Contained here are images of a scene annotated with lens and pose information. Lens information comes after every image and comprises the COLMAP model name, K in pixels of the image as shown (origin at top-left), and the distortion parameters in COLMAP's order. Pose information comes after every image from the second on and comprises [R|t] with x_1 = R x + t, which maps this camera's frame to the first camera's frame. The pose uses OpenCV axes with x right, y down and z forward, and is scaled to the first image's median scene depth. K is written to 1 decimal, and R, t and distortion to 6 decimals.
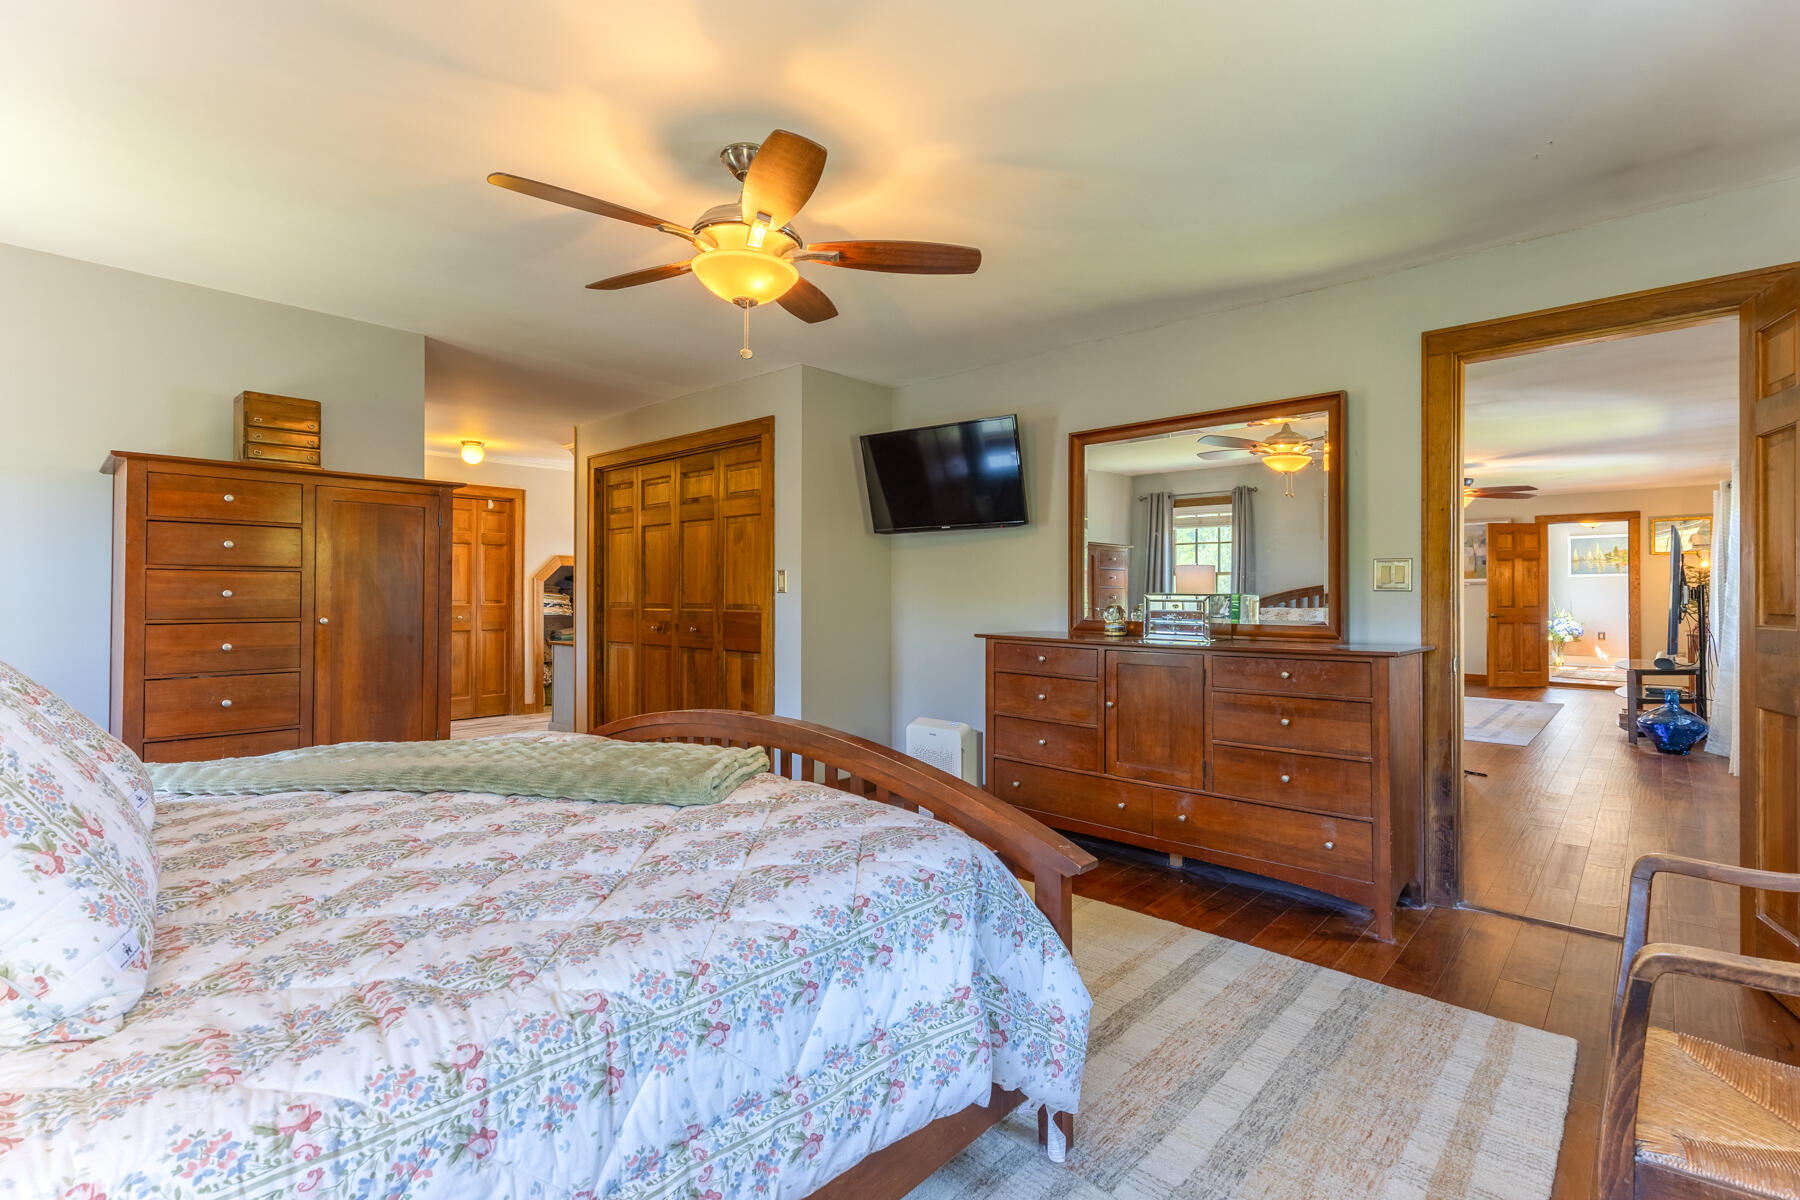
lens RADIAL K [[829.1, 0, 903.1], [0, 829.1, 588.6], [0, 0, 1]] dist [0.008460, -0.001912]
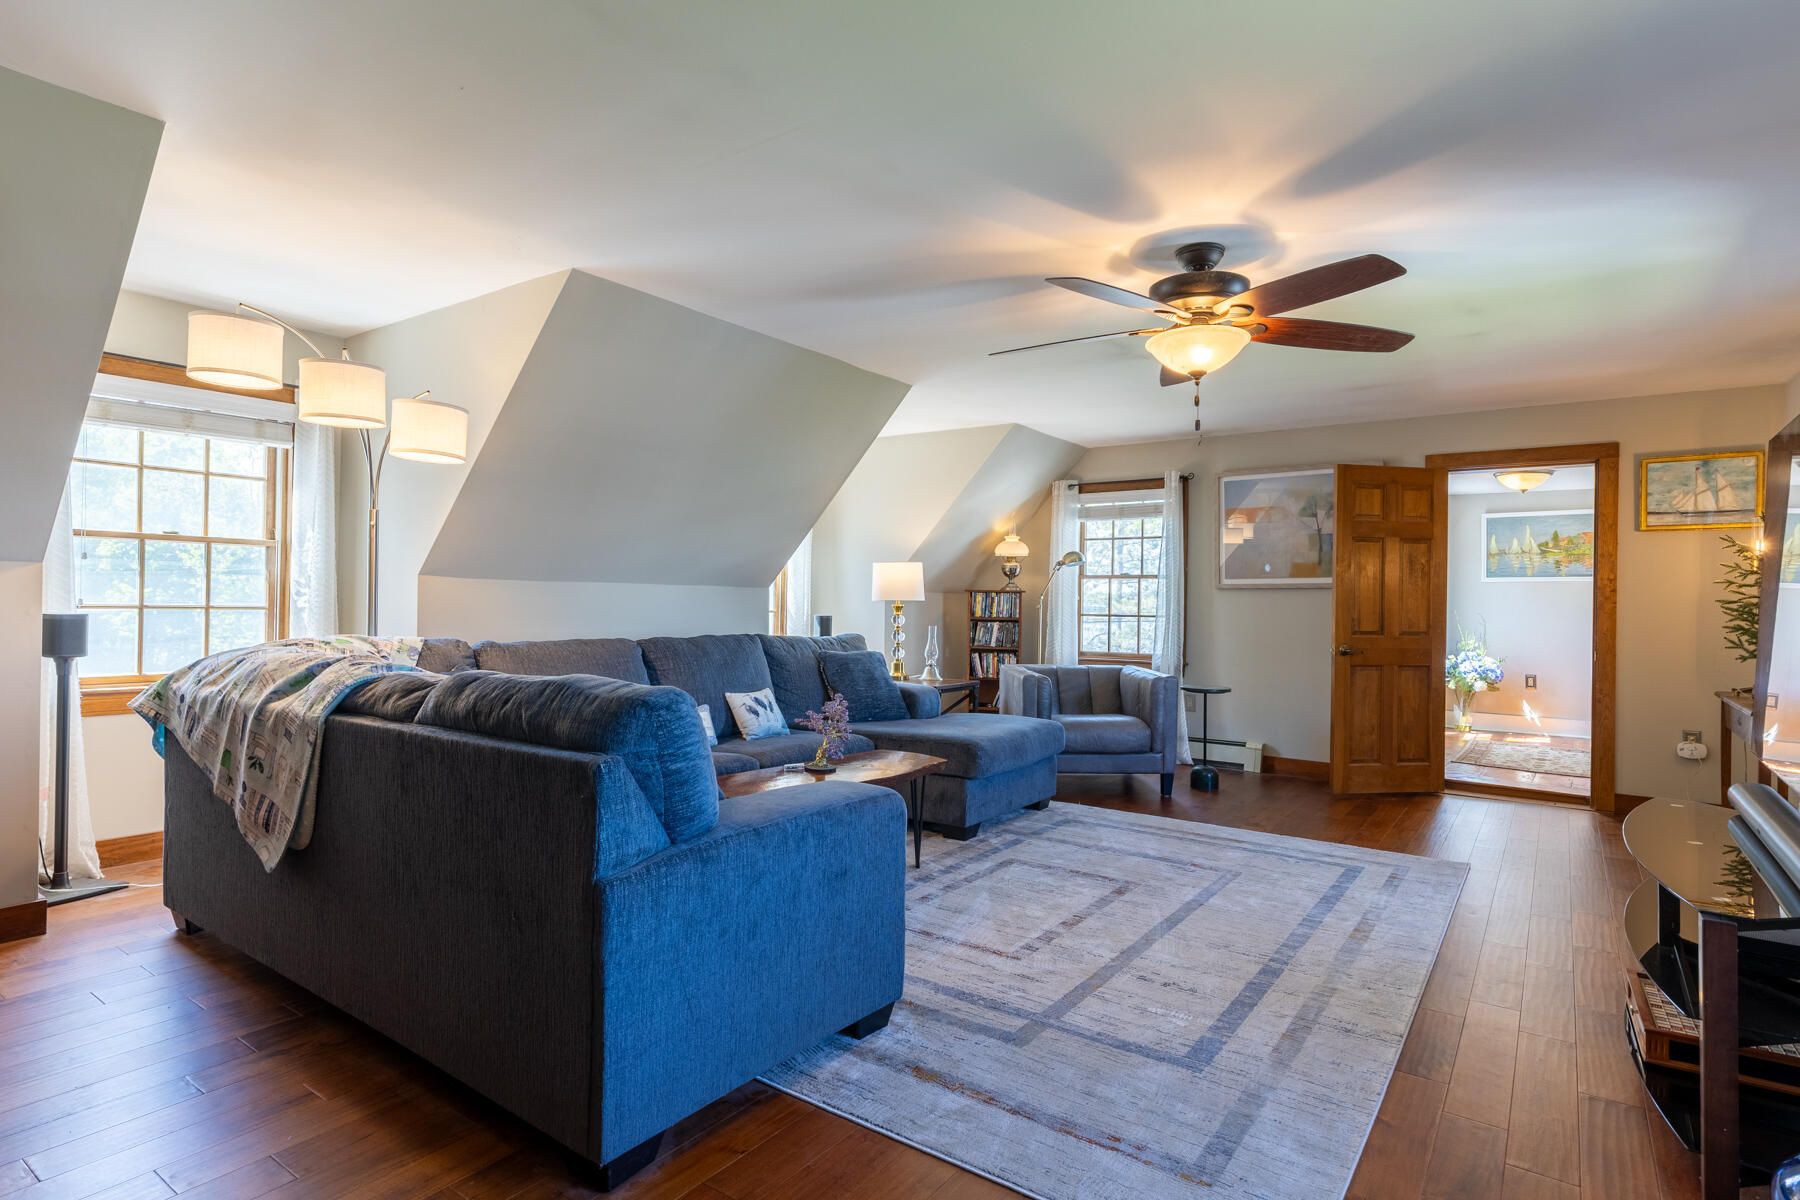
lens RADIAL K [[922.2, 0, 895.3], [0, 922.2, 607.8], [0, 0, 1]] dist [0.002872, -0.000265]
pose [[0.993711, 0.012081, 0.111324, 0.379247], [-0.013219, 0.999868, 0.009484, 0.004943], [-0.111195, -0.010896, 0.993739, 0.479294]]
